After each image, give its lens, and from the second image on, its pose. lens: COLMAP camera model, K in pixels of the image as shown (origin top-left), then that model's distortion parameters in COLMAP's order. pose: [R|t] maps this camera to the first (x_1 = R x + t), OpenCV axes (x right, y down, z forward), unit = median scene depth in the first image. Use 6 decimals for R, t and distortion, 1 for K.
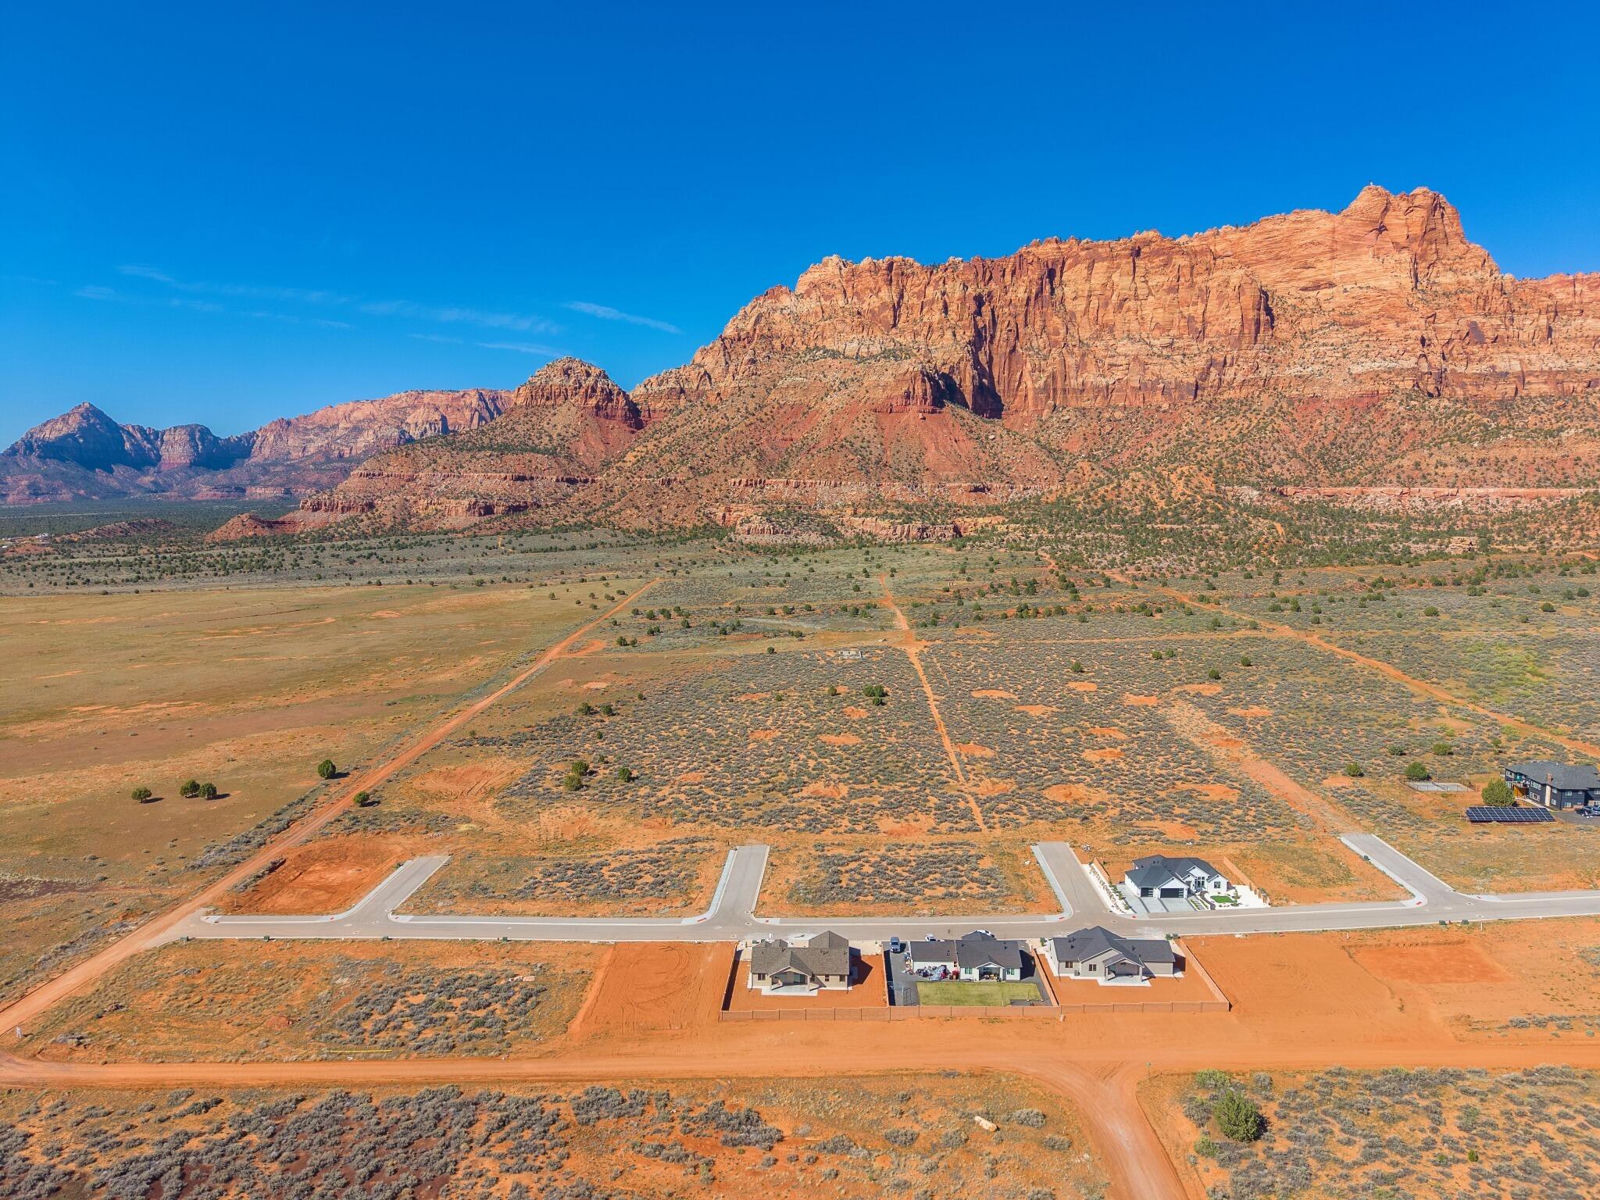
lens RADIAL K [[1067.3, 0, 797.8], [0, 1067.3, 606.9], [0, 0, 1]] dist [0.025112, -0.023130]
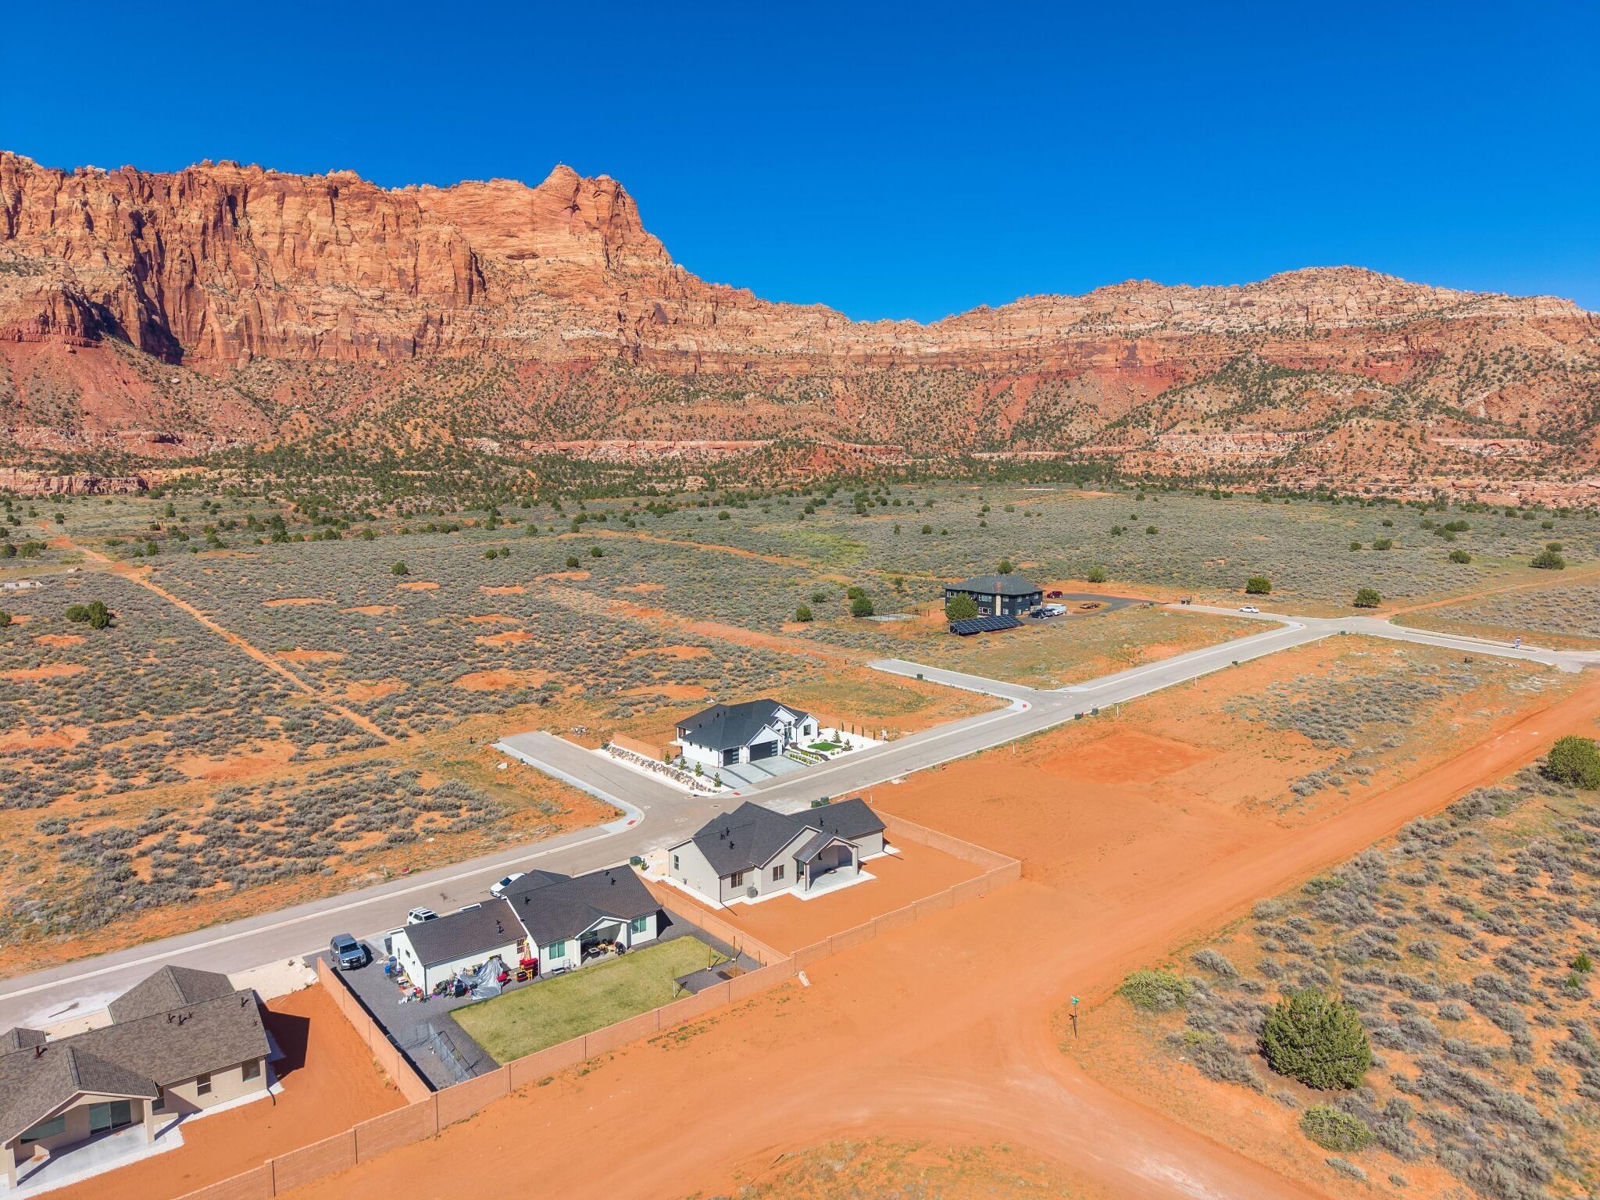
lens RADIAL K [[1067.3, 0, 799.6], [0, 1067.3, 604.1], [0, 0, 1]] dist [0.025112, -0.023130]
pose [[0.755526, -0.076299, 0.650660, -0.004856], [0.074923, 0.996741, 0.029884, 0.021721], [-0.650820, 0.026171, 0.758781, 0.067591]]
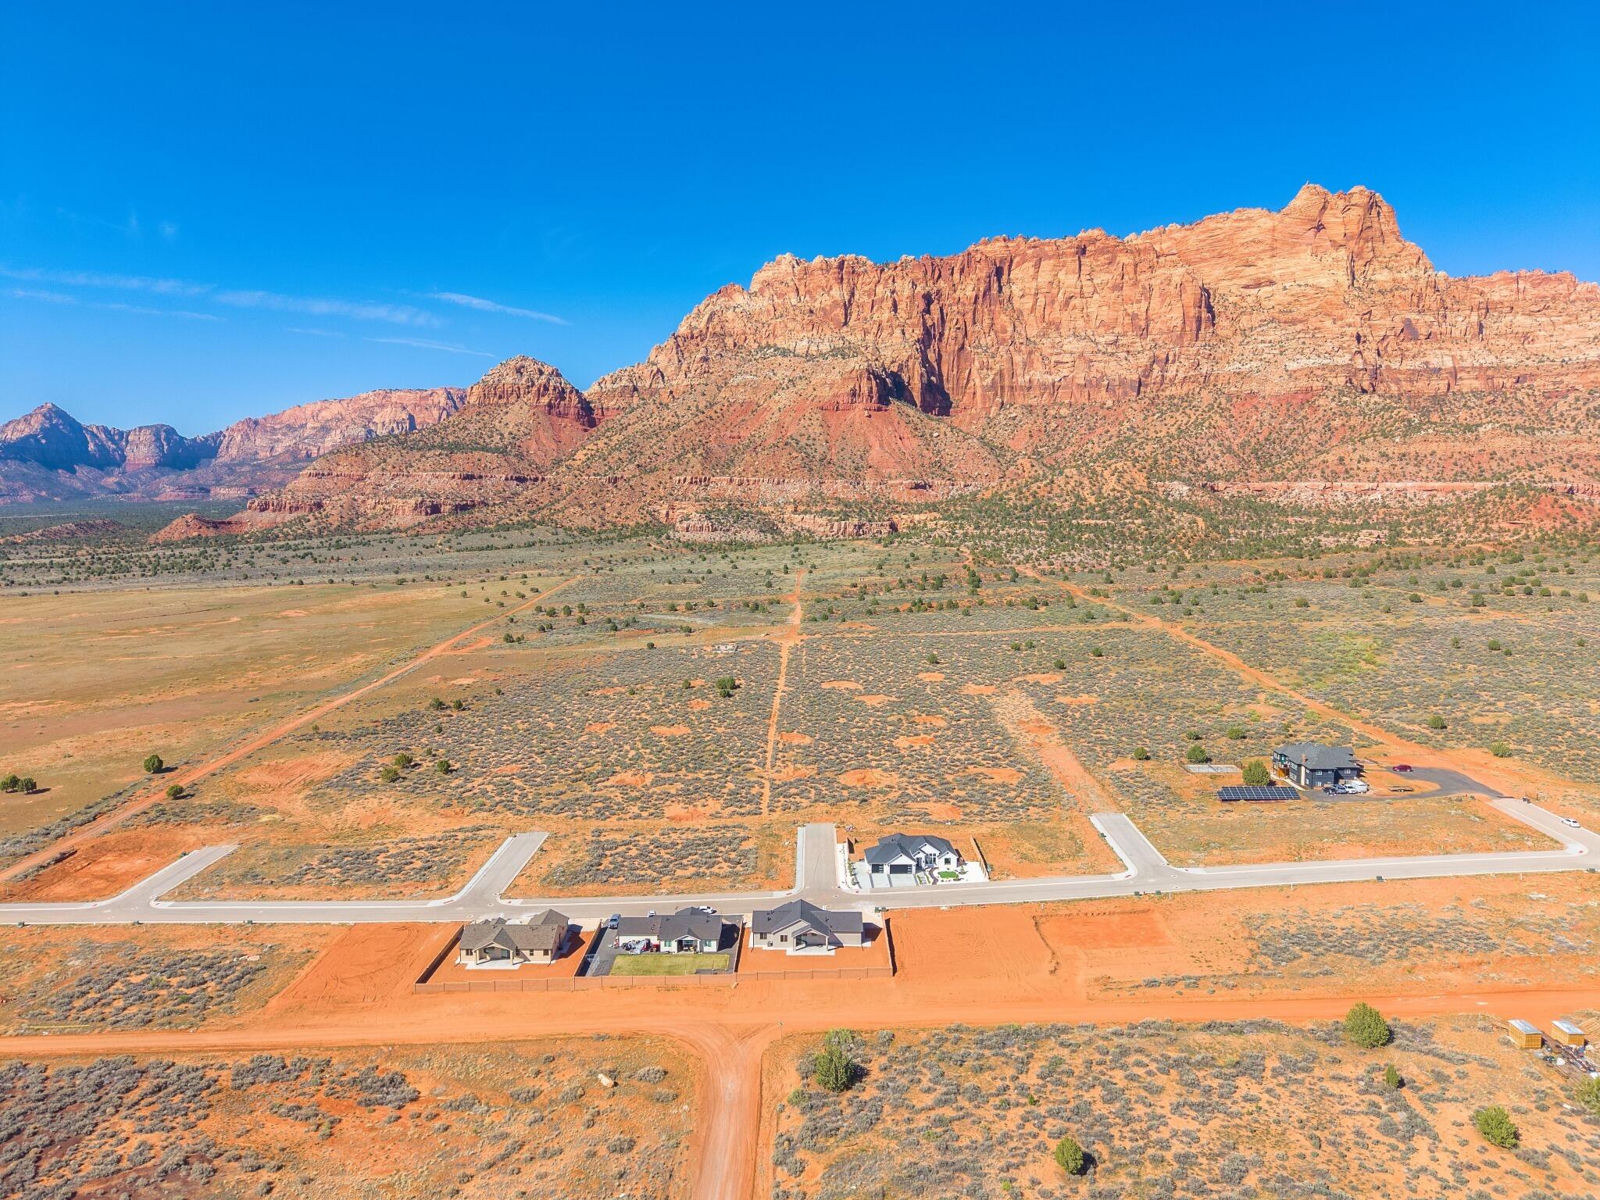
lens RADIAL K [[1067.3, 0, 798.5], [0, 1067.3, 607.7], [0, 0, 1]] dist [0.025112, -0.023130]
pose [[0.999807, -0.007076, 0.018351, 0.030779], [0.007023, 0.999971, 0.002949, 0.000905], [-0.018371, -0.002819, 0.999827, -0.005883]]
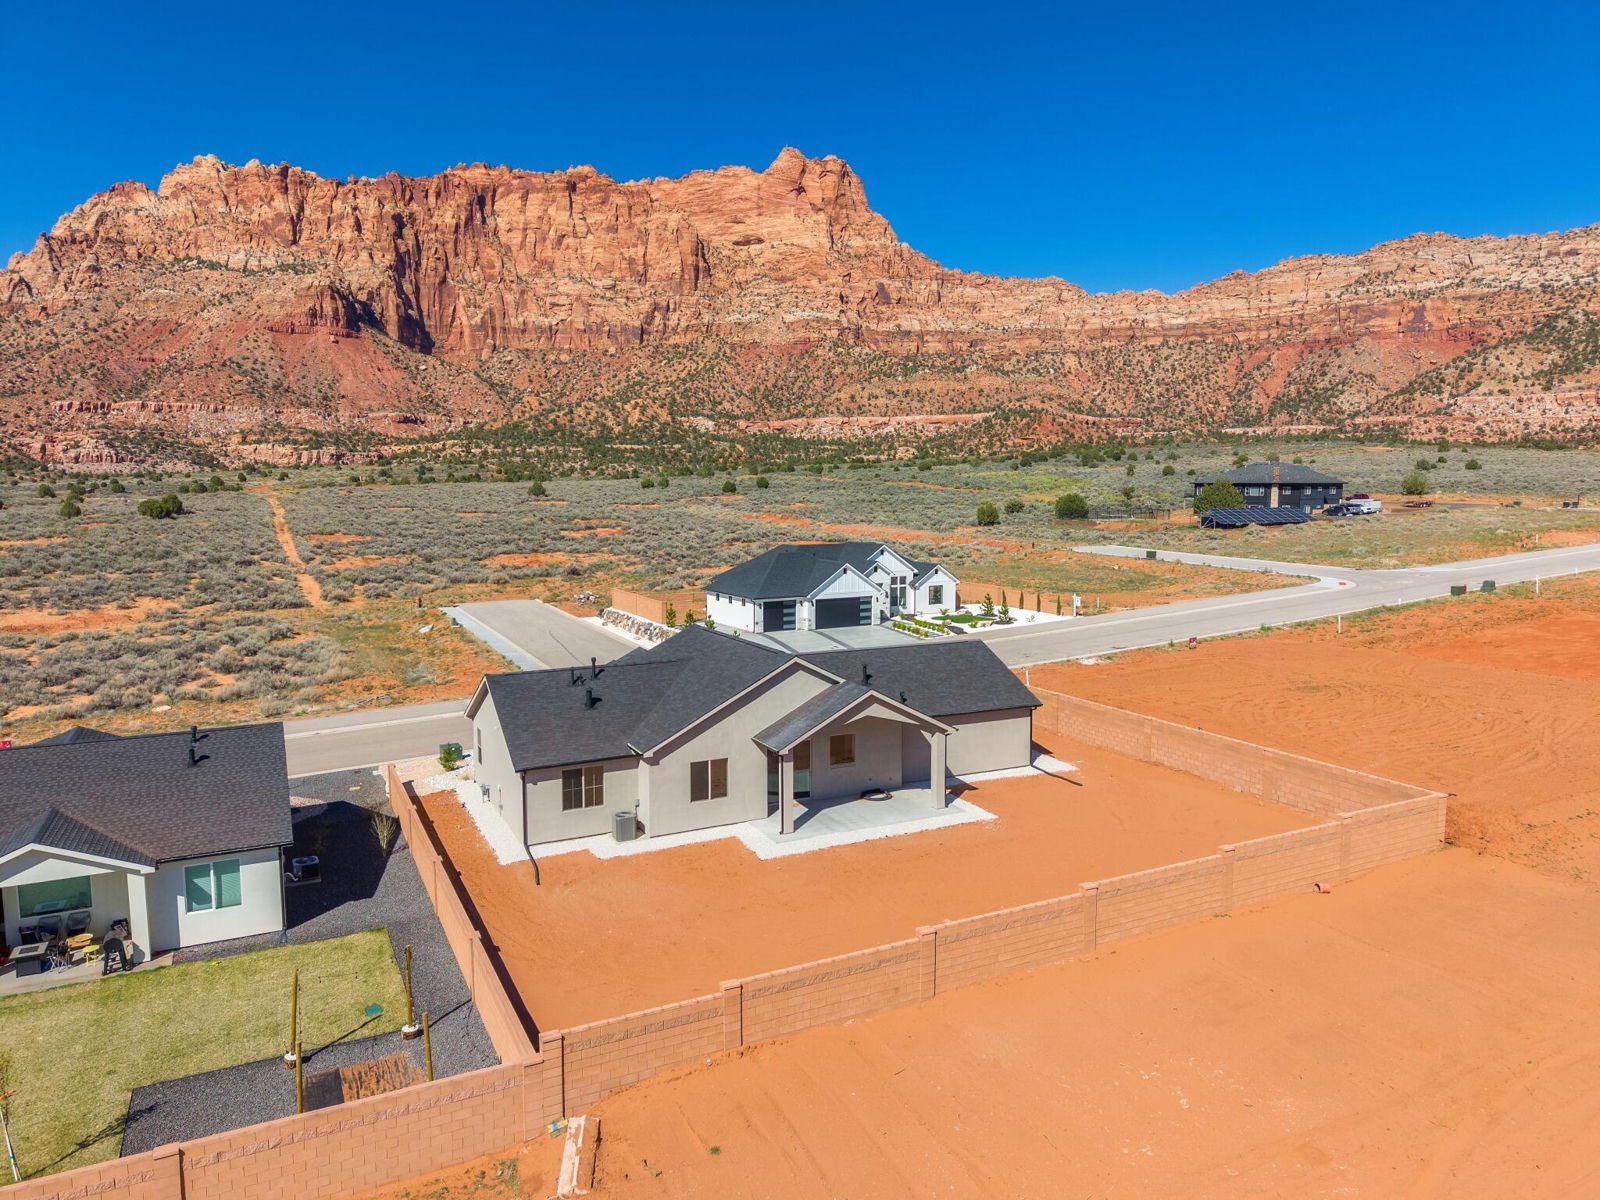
lens RADIAL K [[1067.3, 0, 799.7], [0, 1067.3, 603.0], [0, 0, 1]] dist [0.025112, -0.023130]
pose [[0.876305, -0.056284, 0.478457, 0.022868], [0.056430, 0.998307, 0.014085, 0.034361], [-0.478440, 0.014657, 0.877998, 0.093763]]
